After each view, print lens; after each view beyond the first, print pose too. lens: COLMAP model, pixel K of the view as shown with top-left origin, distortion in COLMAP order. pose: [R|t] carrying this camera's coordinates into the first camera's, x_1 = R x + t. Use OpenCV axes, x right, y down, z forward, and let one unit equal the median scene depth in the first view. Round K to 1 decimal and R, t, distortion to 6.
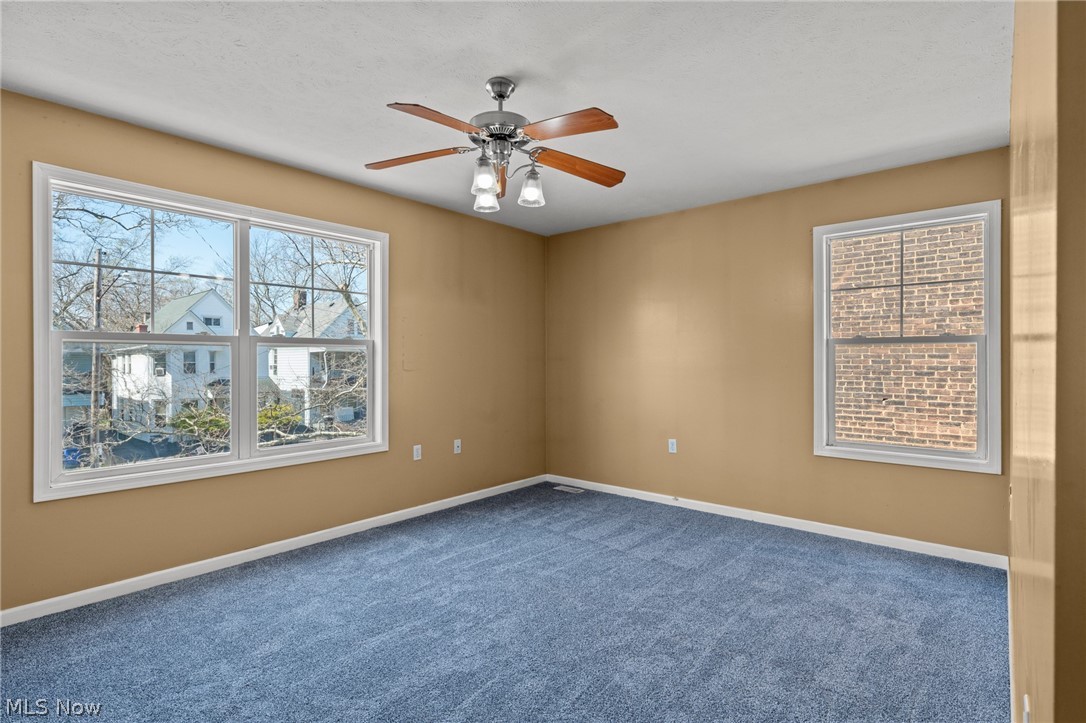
lens RADIAL K [[540.8, 0, 543.0], [0, 540.8, 361.5], [0, 0, 1]] dist [-0.002663, -0.000836]
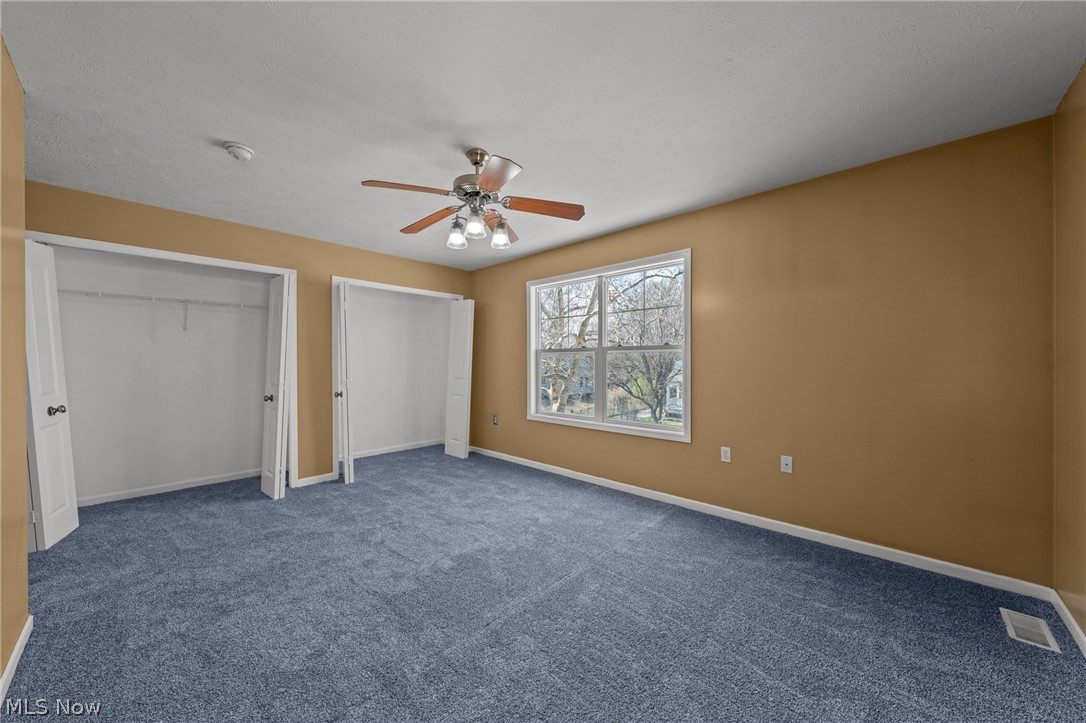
lens RADIAL K [[391.3, 0, 543.3], [0, 391.3, 364.2], [0, 0, 1]] dist [-0.009651, 0.000005]
pose [[-0.064067, 0.003306, -0.997940, 0.633769], [-0.006473, 0.999972, 0.003728, 0.002161], [0.997925, 0.006698, -0.064044, 0.891213]]
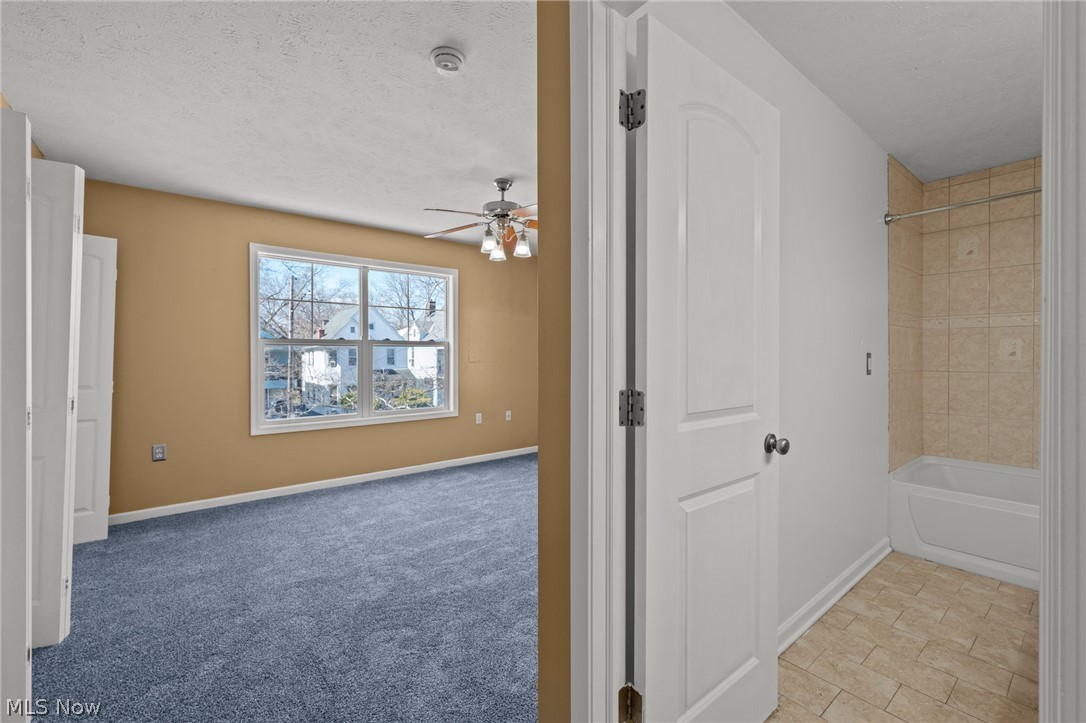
lens RADIAL K [[455.2, 0, 542.4], [0, 455.2, 358.5], [0, 0, 1]] dist [-0.002620, -0.000221]
pose [[0.982164, 0.000395, -0.188027, 0.208979], [0.000545, 0.999988, 0.004945, 0.000673], [0.188026, -0.004959, 0.982151, -0.216286]]
